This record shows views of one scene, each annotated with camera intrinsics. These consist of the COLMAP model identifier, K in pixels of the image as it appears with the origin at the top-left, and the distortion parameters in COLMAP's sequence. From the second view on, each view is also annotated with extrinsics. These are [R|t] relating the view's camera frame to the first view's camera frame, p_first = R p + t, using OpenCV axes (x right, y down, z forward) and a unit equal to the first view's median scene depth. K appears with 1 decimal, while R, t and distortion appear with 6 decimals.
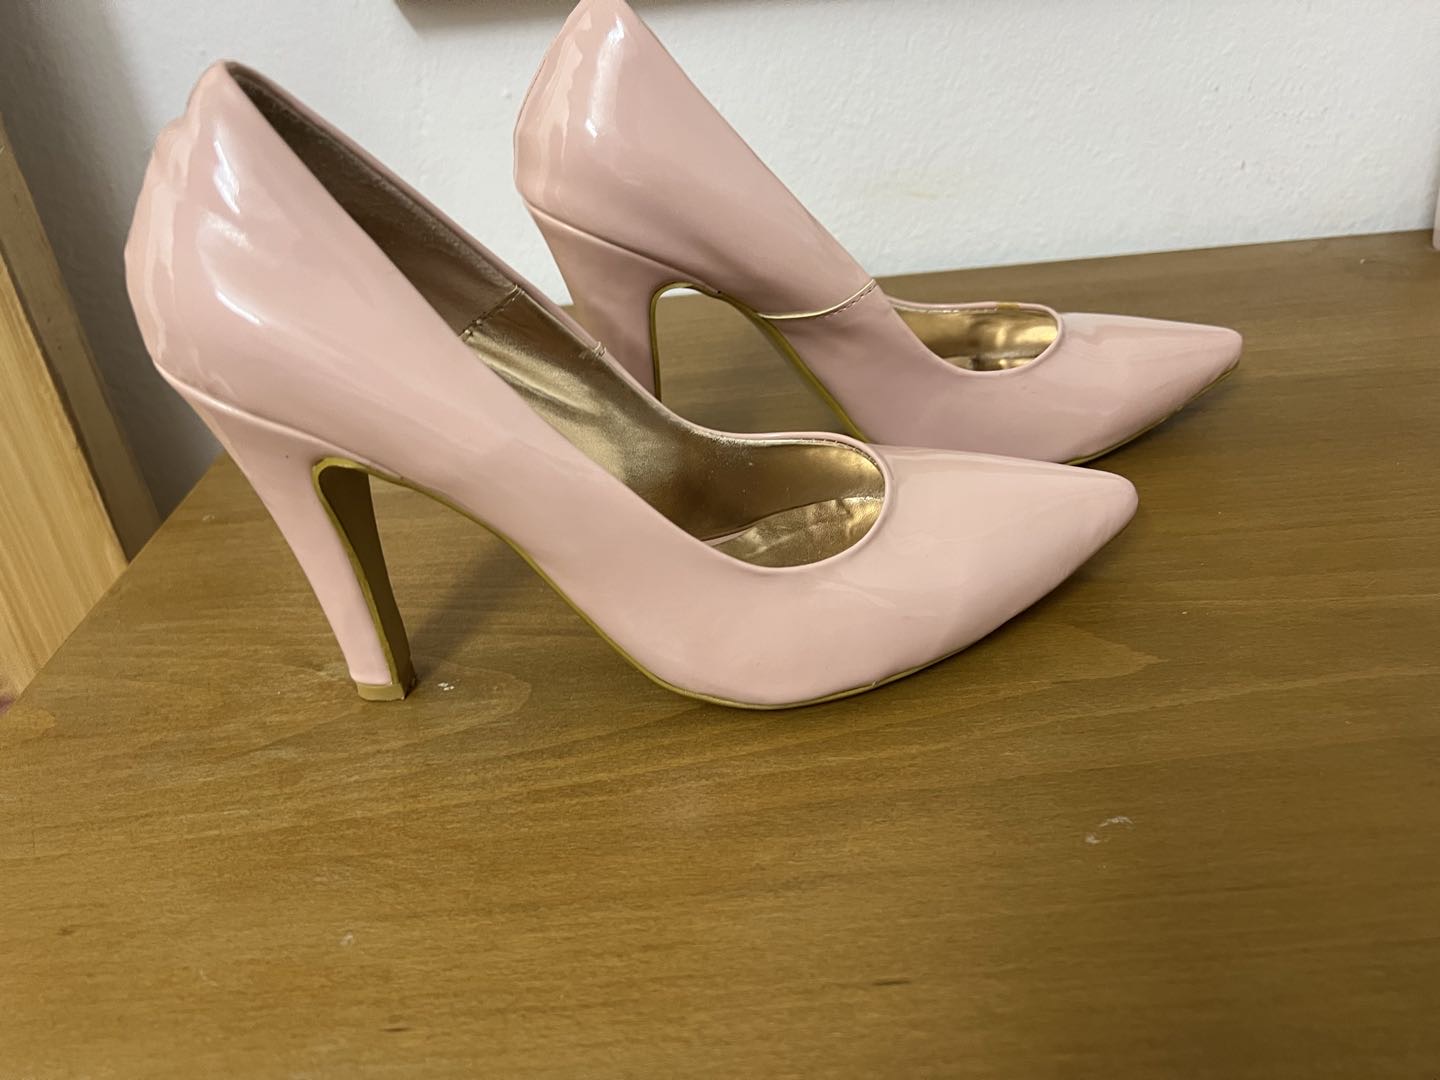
lens RADIAL K [[1071.0, 0, 703.3], [0, 1071.0, 542.8], [0, 0, 1]] dist [0.014199, -0.032821]
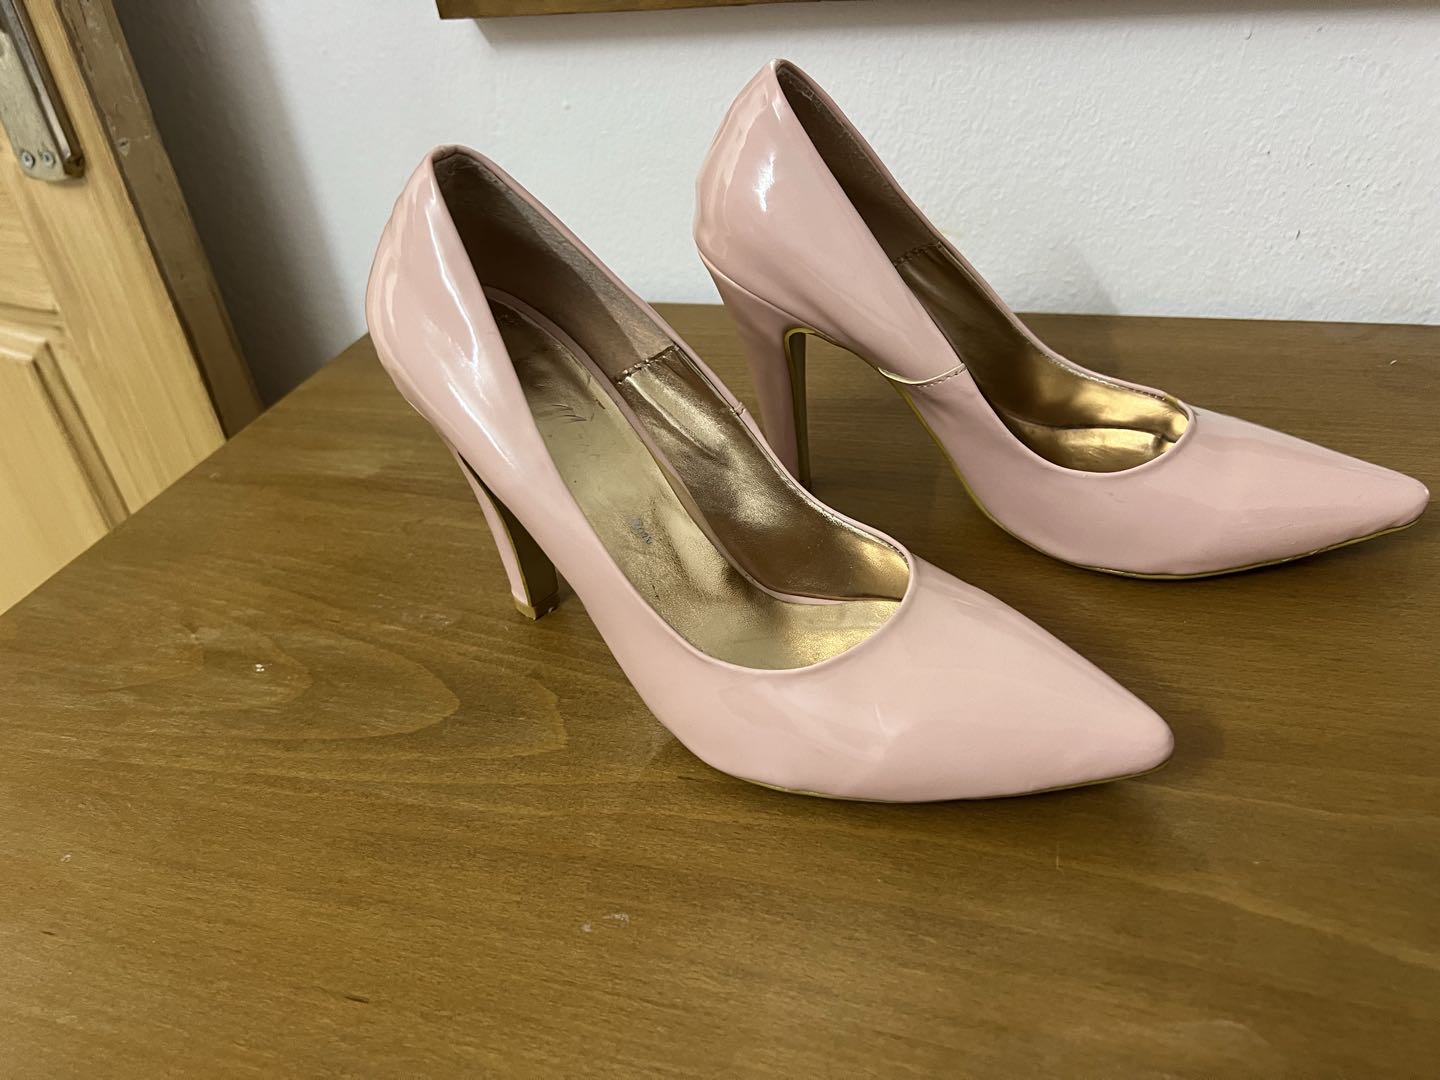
lens RADIAL K [[1059.3, 0, 725.8], [0, 1059.3, 540.3], [0, 0, 1]] dist [0.020444, -0.039096]
pose [[0.954488, 0.168430, -0.246137, 0.344973], [-0.144997, 0.983237, 0.110545, -0.140992], [0.260630, -0.069825, 0.962910, -0.028683]]
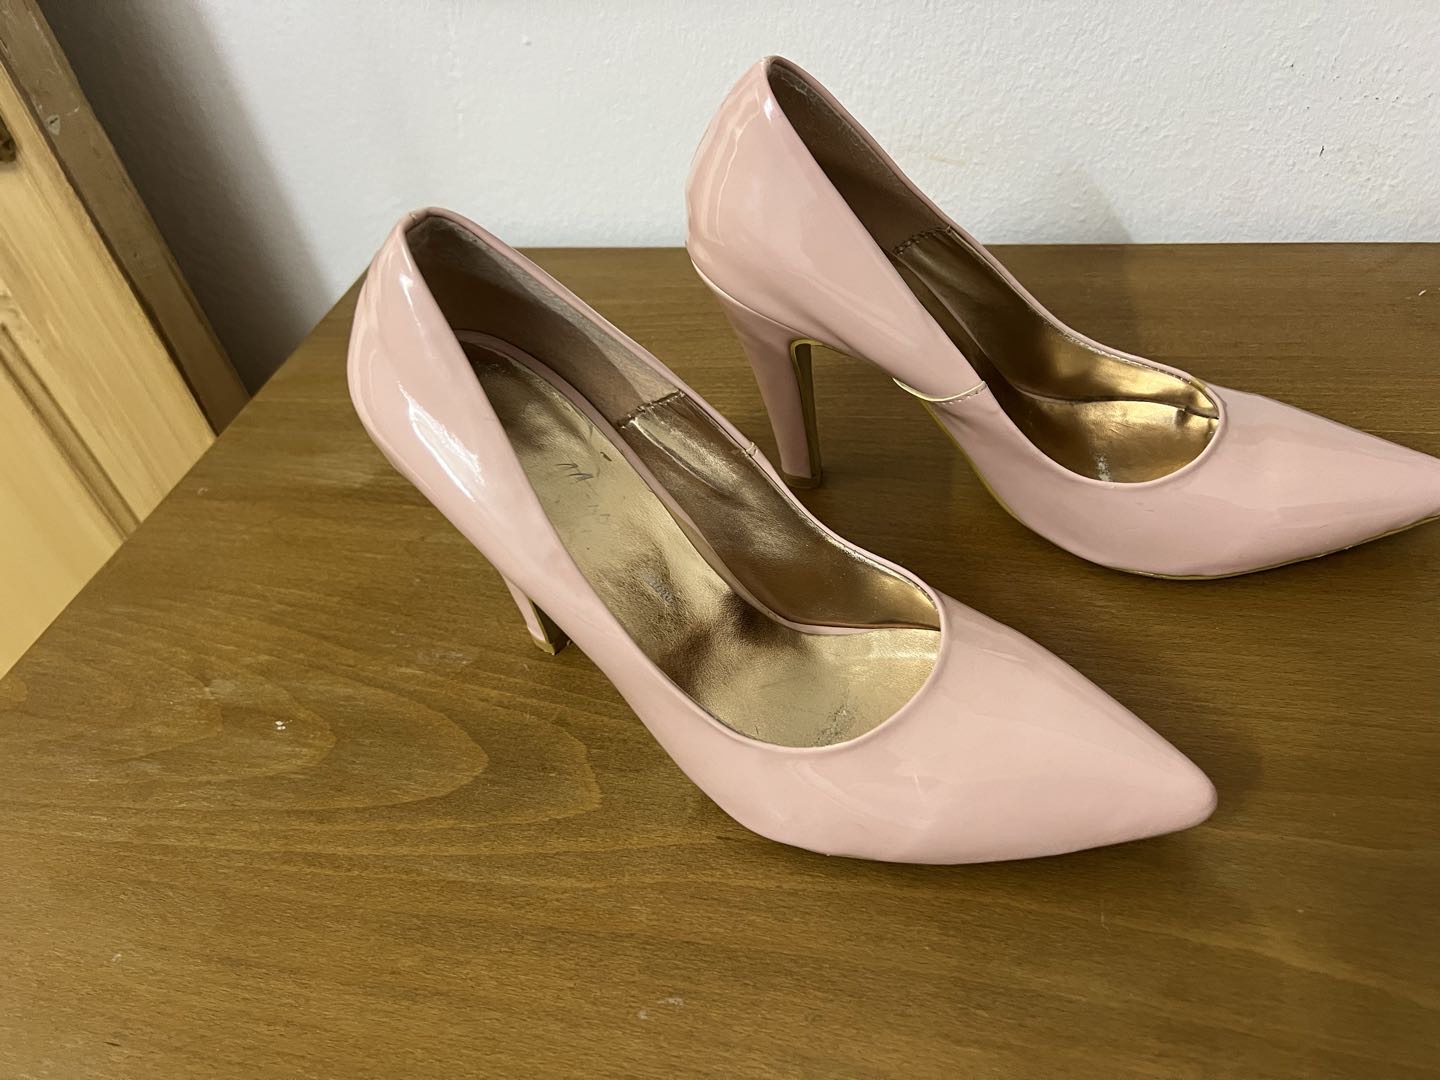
lens RADIAL K [[1061.1, 0, 727.9], [0, 1061.1, 535.8], [0, 0, 1]] dist [0.025210, -0.044537]
pose [[0.966931, 0.134129, -0.216919, 0.305260], [-0.078328, 0.965609, 0.247918, -0.259769], [0.242712, -0.222729, 0.944184, 0.006866]]
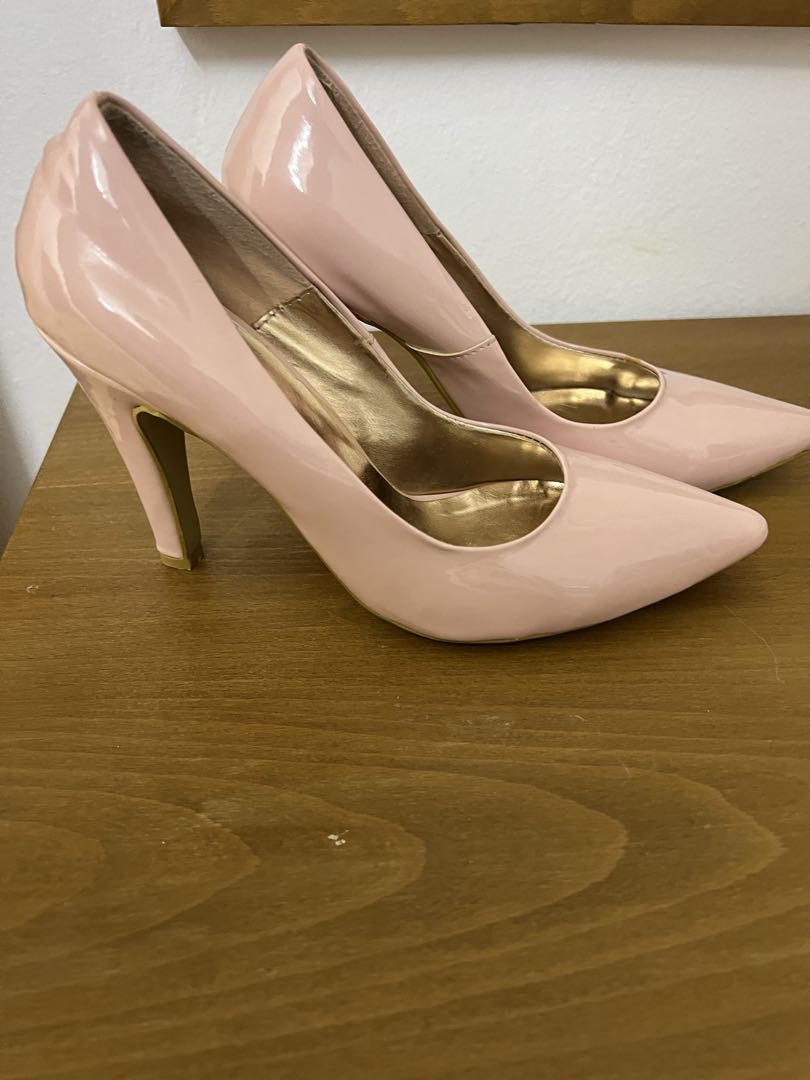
lens RADIAL K [[795.8, 0, 398.7], [0, 795.8, 549.9], [0, 0, 1]] dist [0.025210, -0.044537]
pose [[0.993629, 0.017531, 0.111330, -0.165801], [-0.034448, 0.987794, 0.151906, -0.153551], [-0.107308, -0.154773, 0.982105, 0.183384]]
